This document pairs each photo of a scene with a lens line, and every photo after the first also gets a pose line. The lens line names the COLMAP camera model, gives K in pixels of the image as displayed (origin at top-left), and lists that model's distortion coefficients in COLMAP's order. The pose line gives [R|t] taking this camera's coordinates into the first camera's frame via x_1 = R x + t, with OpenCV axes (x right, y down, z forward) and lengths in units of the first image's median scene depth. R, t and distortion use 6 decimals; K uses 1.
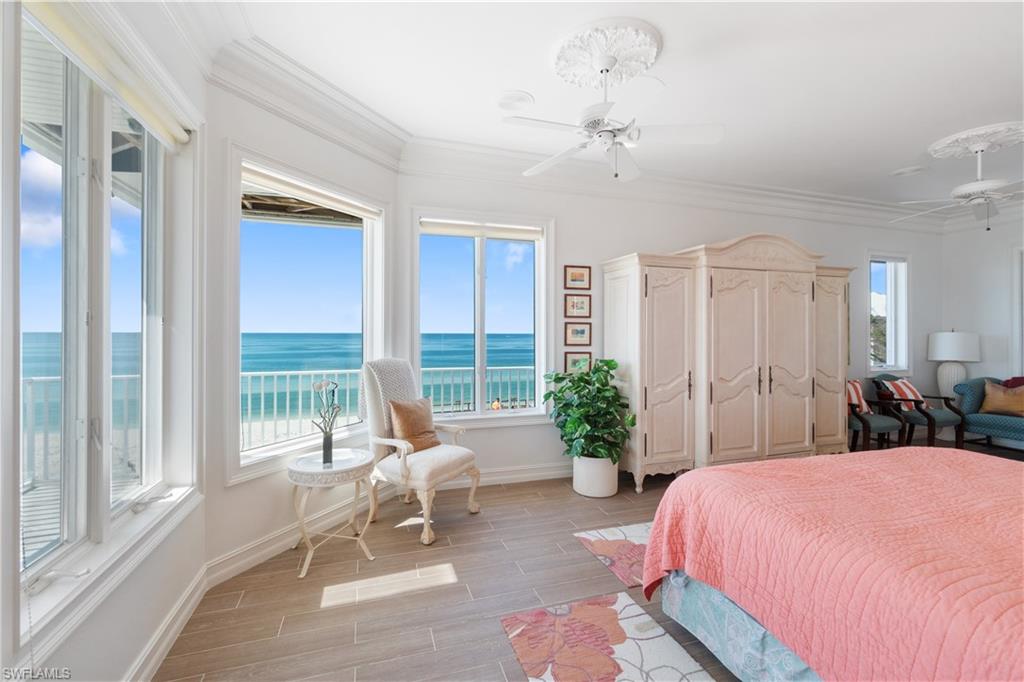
lens RADIAL K [[439.6, 0, 510.7], [0, 439.6, 329.8], [0, 0, 1]] dist [-0.010240, -0.000062]
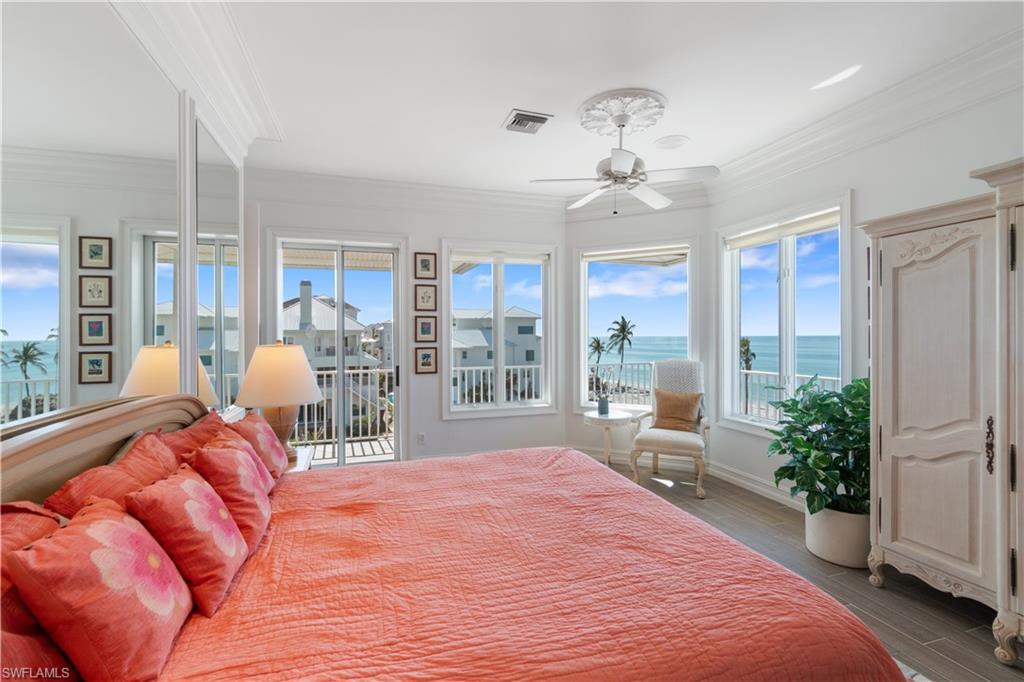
lens RADIAL K [[452.6, 0, 506.6], [0, 452.6, 340.4], [0, 0, 1]] dist [-0.003280, -0.000085]
pose [[-0.017445, 0.007885, -0.999817, 1.284739], [0.010287, 0.999917, 0.007706, -0.008587], [0.999795, -0.010151, -0.017525, 0.603876]]
